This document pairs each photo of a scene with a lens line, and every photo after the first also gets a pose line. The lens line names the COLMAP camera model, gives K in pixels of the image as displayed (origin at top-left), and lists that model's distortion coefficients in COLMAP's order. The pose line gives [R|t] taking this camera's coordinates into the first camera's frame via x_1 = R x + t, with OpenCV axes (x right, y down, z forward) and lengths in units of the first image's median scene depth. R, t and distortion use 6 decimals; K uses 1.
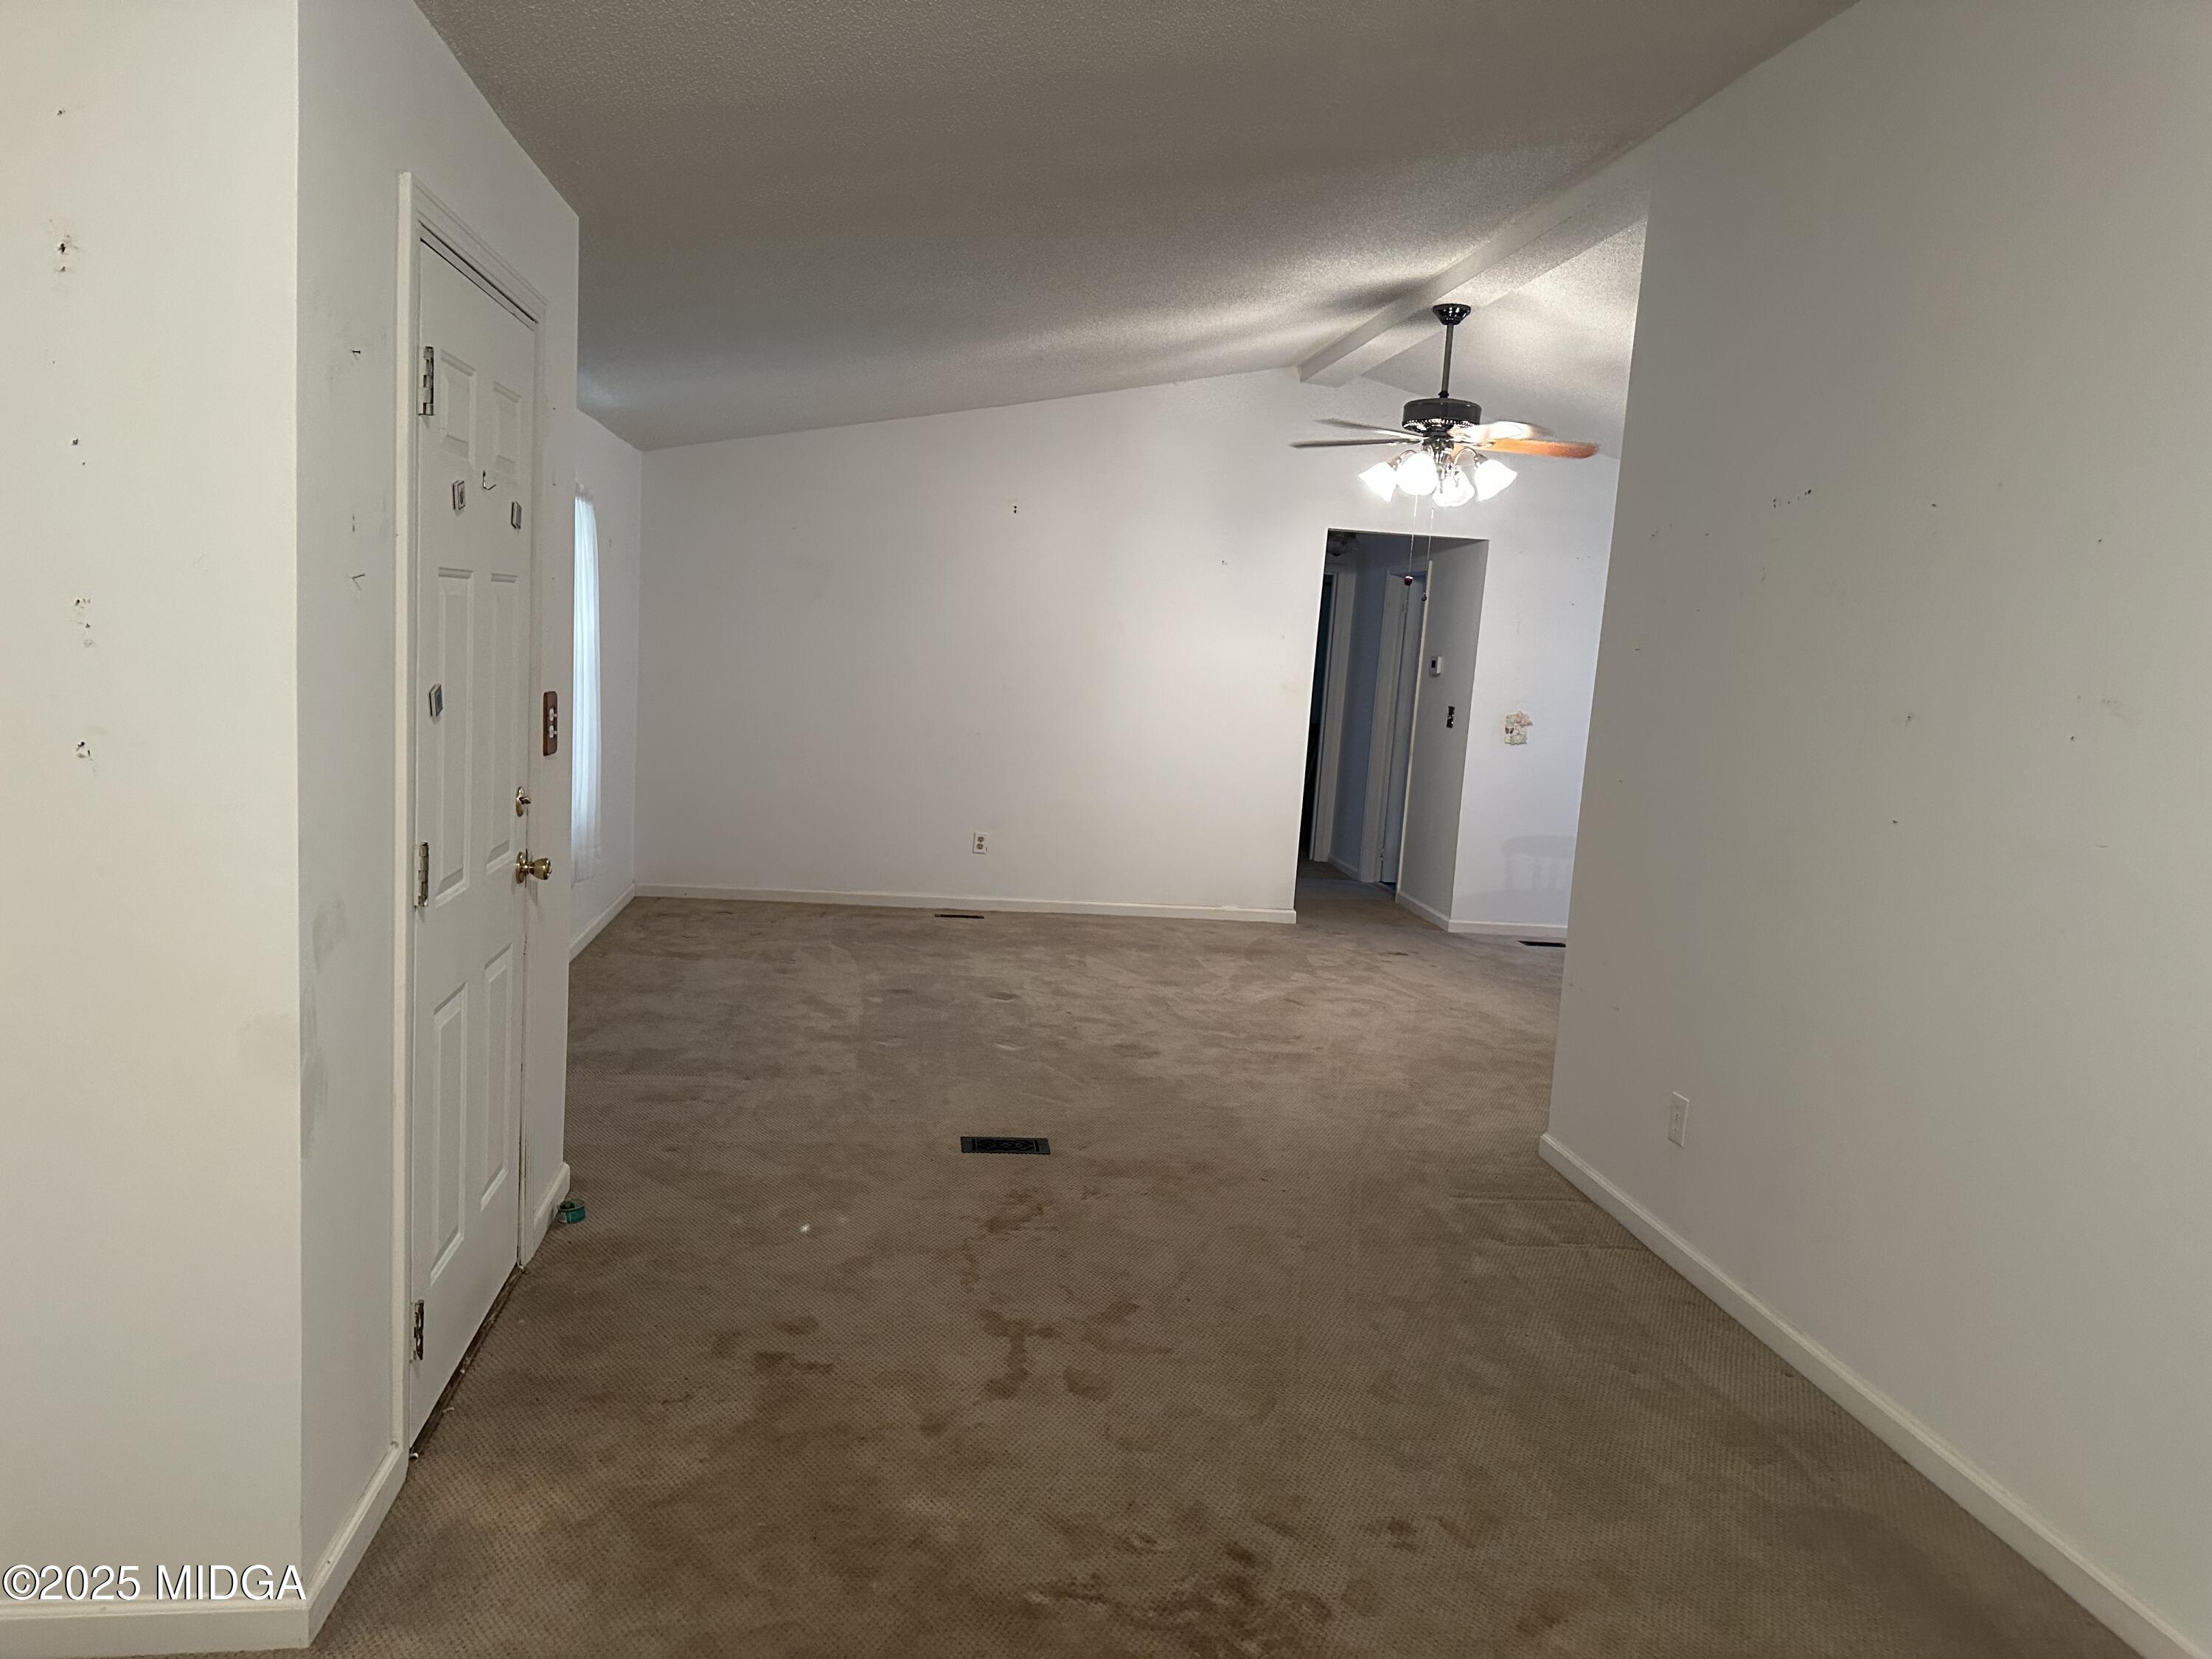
lens RADIAL K [[1561.3, 0, 1100.9], [0, 1561.3, 829.9], [0, 0, 1]] dist [0.022423, -0.065288]
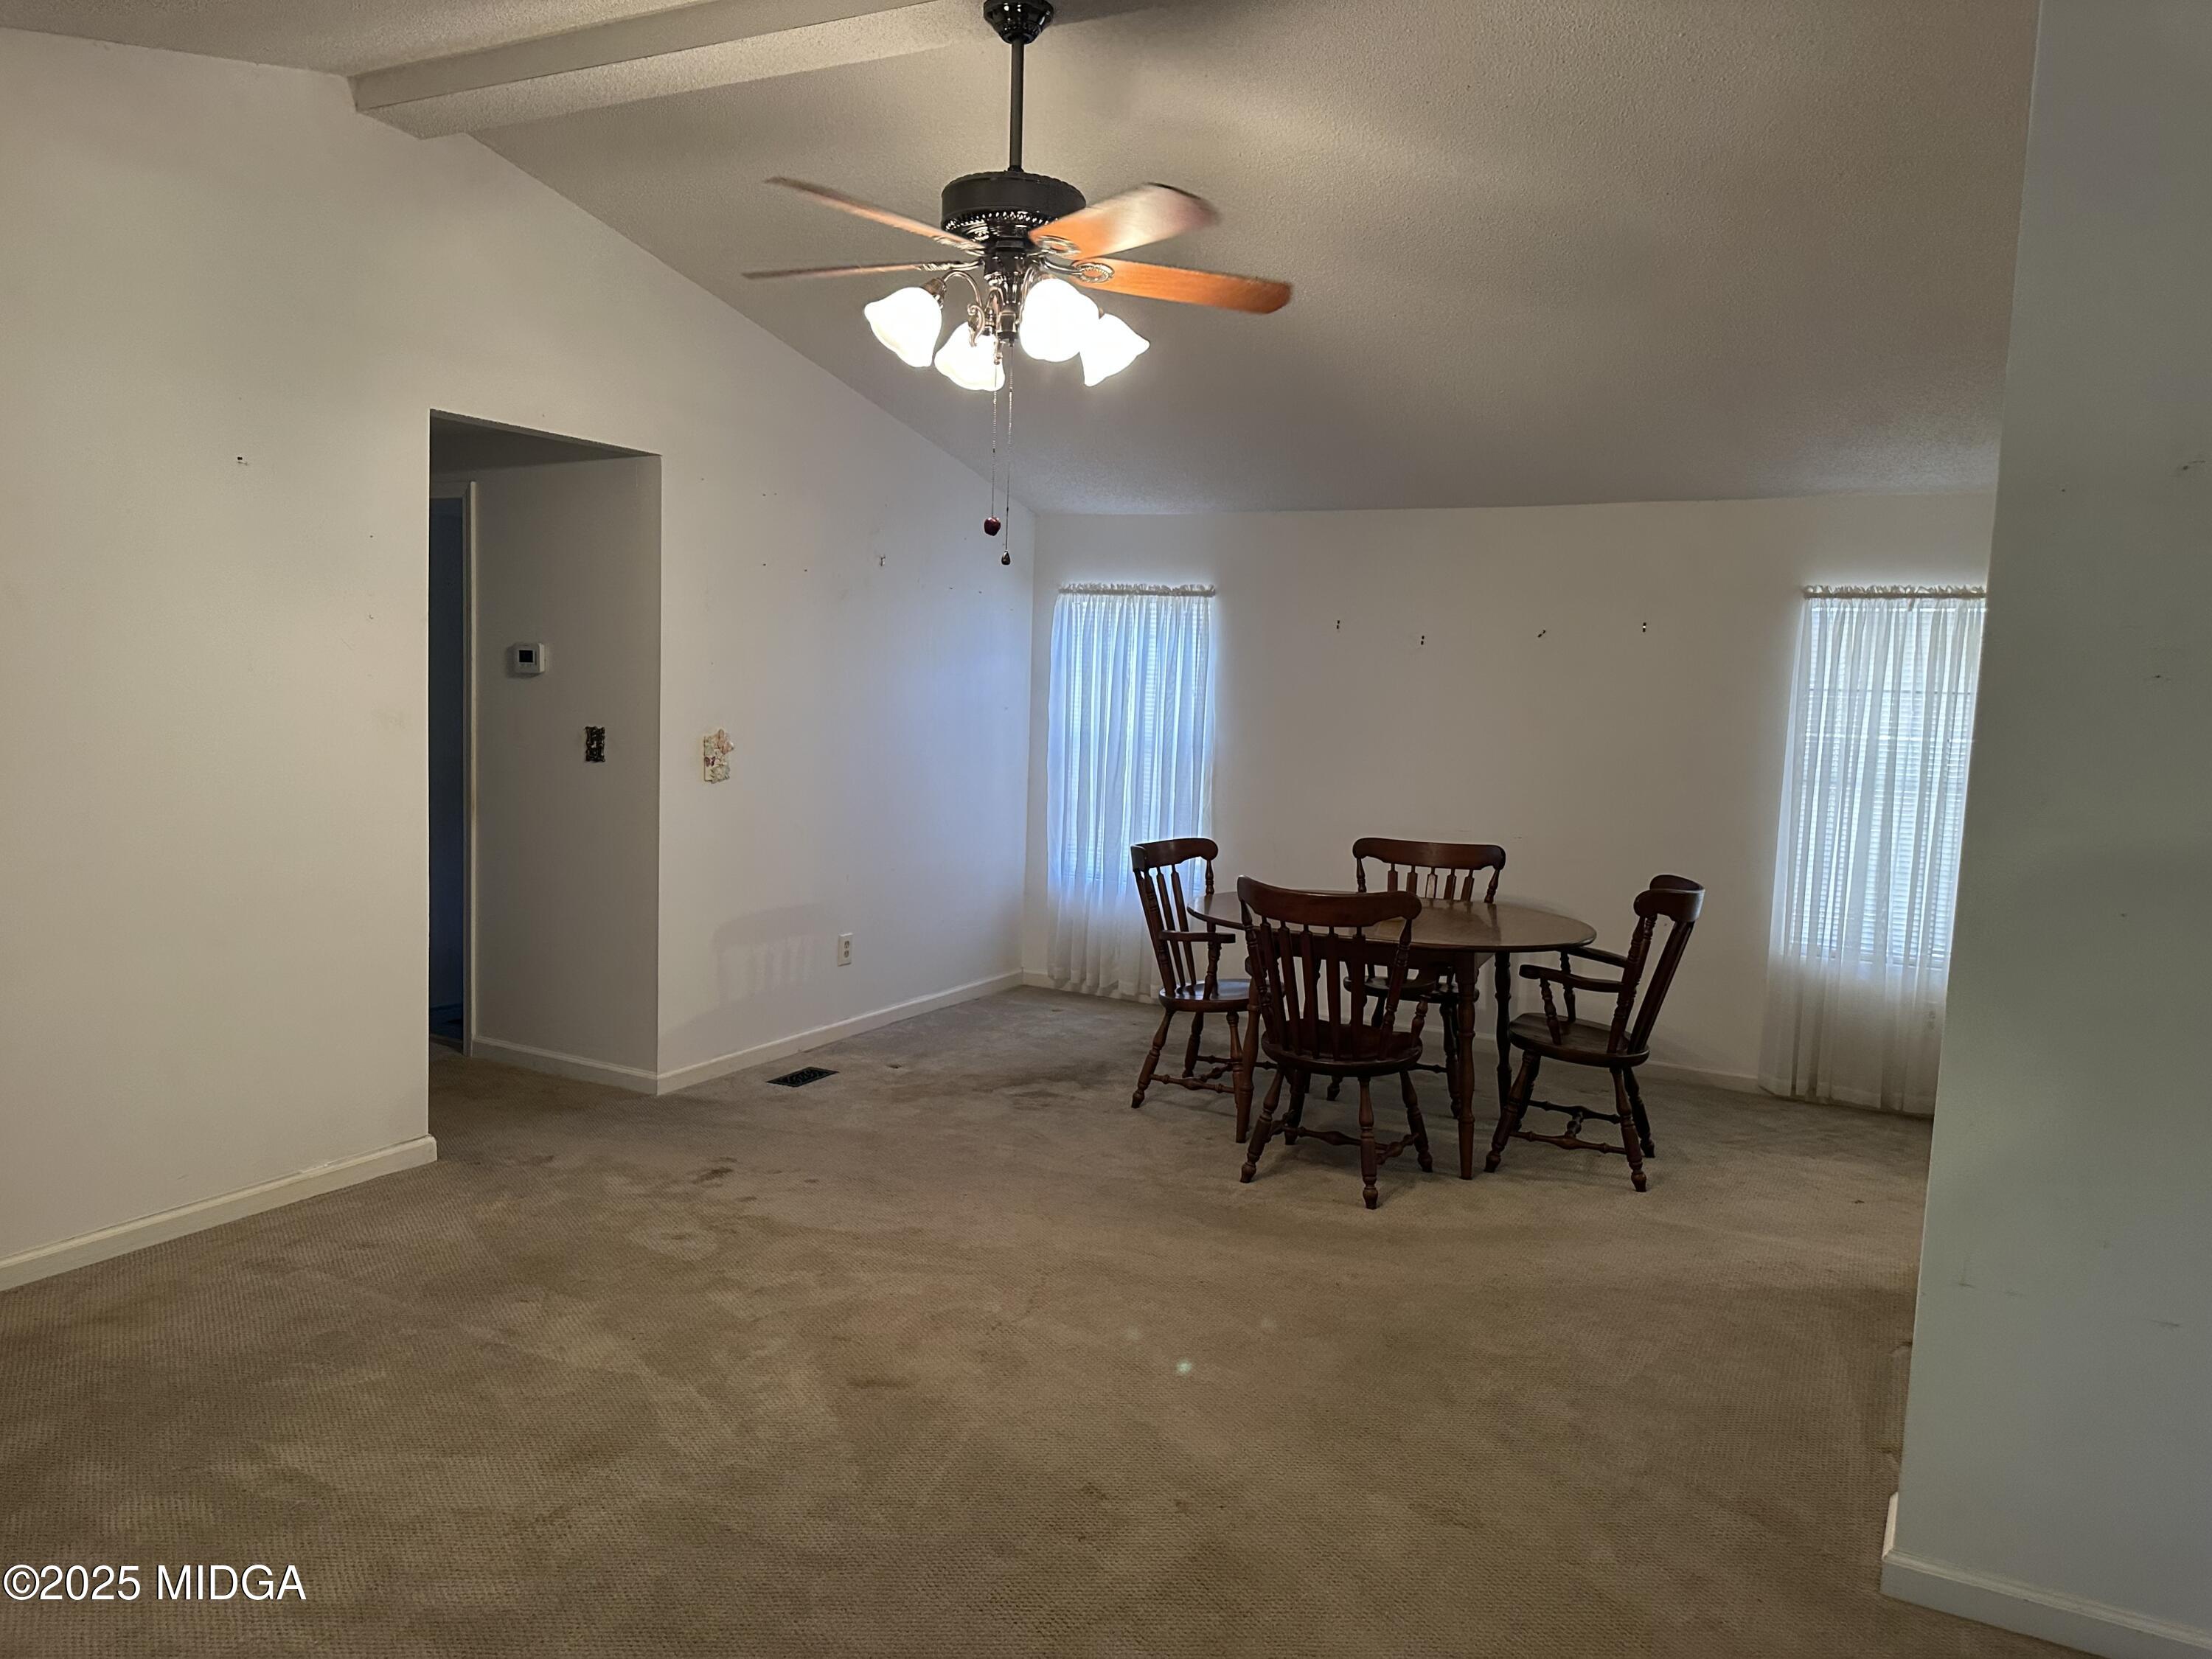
lens RADIAL K [[1561.3, 0, 1109.4], [0, 1561.3, 834.5], [0, 0, 1]] dist [0.022423, -0.065288]
pose [[0.568731, -0.137276, 0.810987, -0.166507], [0.099749, 0.990208, 0.097661, -0.081315], [-0.816453, 0.025353, 0.576856, 0.514829]]
